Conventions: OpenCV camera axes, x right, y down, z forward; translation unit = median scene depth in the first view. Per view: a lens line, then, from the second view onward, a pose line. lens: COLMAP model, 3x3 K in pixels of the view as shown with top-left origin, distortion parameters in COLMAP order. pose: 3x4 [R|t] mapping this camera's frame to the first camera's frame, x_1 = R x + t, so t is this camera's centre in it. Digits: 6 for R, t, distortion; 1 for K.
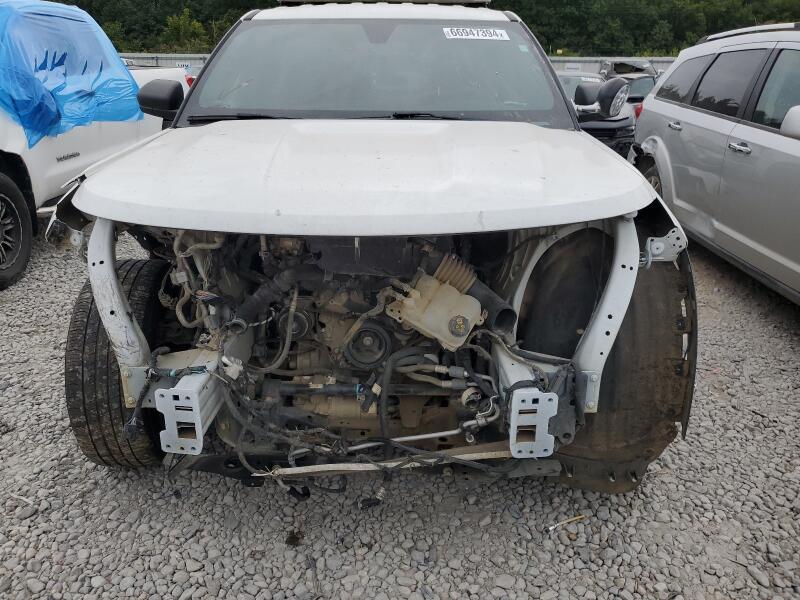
lens RADIAL K [[610.9, 0, 401.9], [0, 610.9, 298.6], [0, 0, 1]] dist [0.005339, 0.001425]
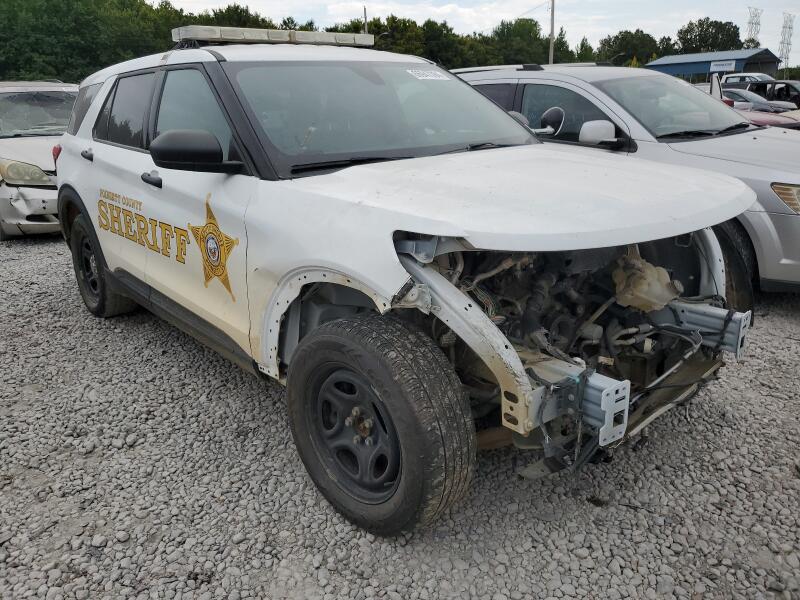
lens RADIAL K [[610.9, 0, 402.3], [0, 610.9, 299.0], [0, 0, 1]] dist [0.005339, 0.001425]
pose [[0.763666, -0.226573, 0.604548, -0.877501], [0.252184, 0.966690, 0.043737, -0.105453], [-0.594320, 0.119057, 0.795367, 0.192884]]
